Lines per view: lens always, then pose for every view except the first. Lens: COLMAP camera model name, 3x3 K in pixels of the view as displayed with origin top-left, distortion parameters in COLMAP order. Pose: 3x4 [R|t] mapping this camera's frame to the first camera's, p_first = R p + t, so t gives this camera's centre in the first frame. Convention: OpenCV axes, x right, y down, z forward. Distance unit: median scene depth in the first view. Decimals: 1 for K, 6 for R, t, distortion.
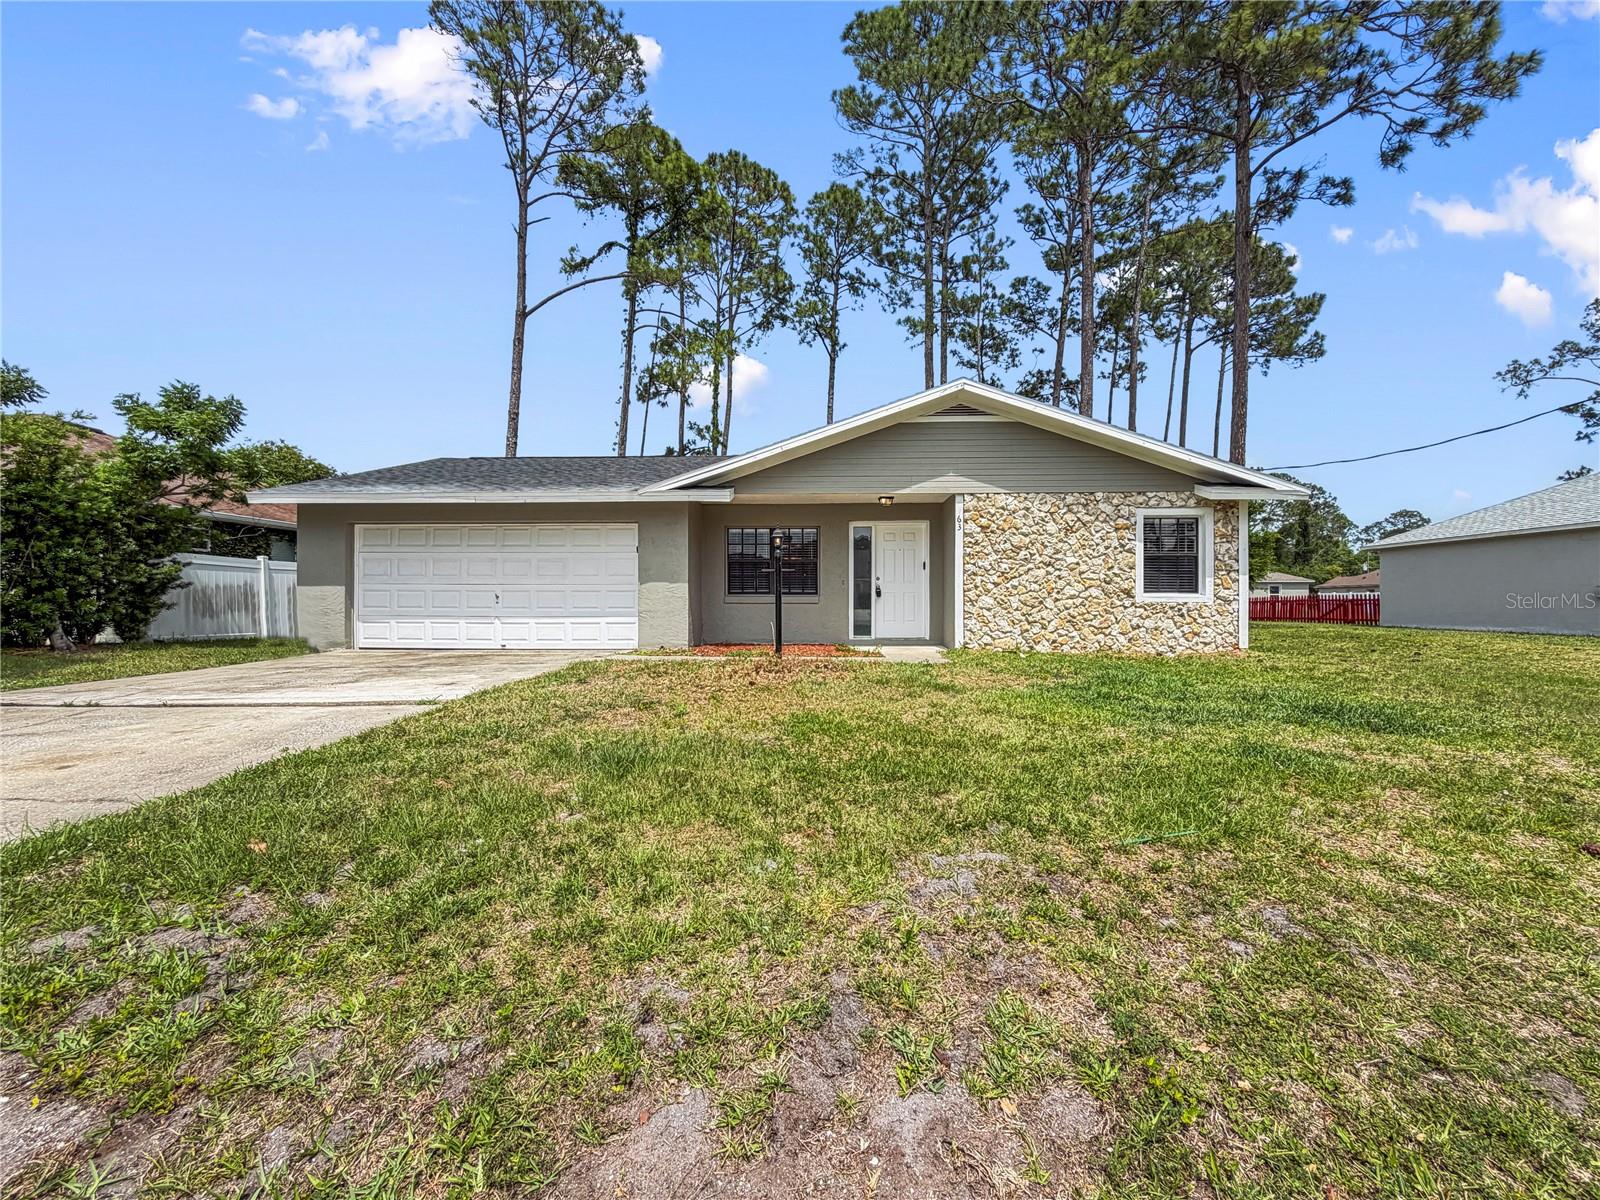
lens RADIAL K [[663.8, 0, 800.2], [0, 663.8, 601.9], [0, 0, 1]] dist [-0.000332, 0.000381]
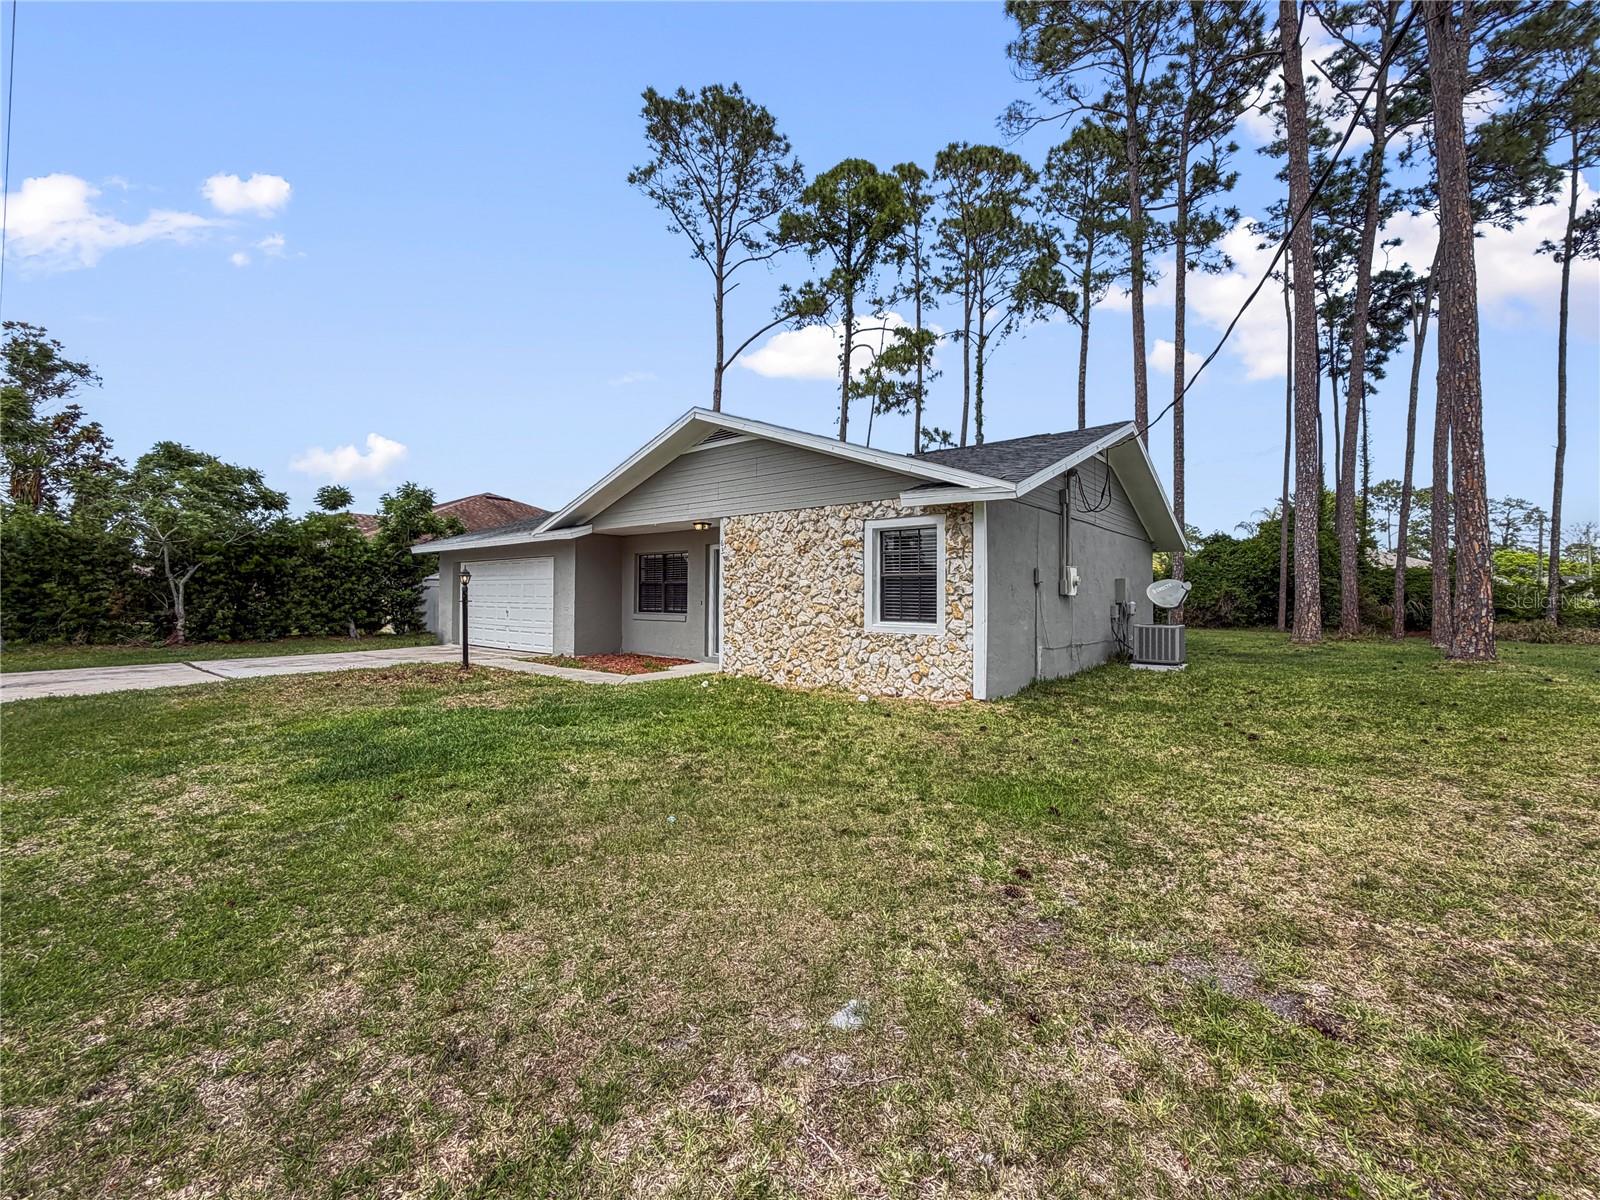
lens RADIAL K [[663.8, 0, 802.2], [0, 663.8, 591.2], [0, 0, 1]] dist [-0.000332, 0.000381]
pose [[0.794074, -0.001944, -0.607818, 0.951633], [-0.001444, 0.999986, -0.005085, -0.047073], [0.607819, 0.004916, 0.794060, 0.279953]]
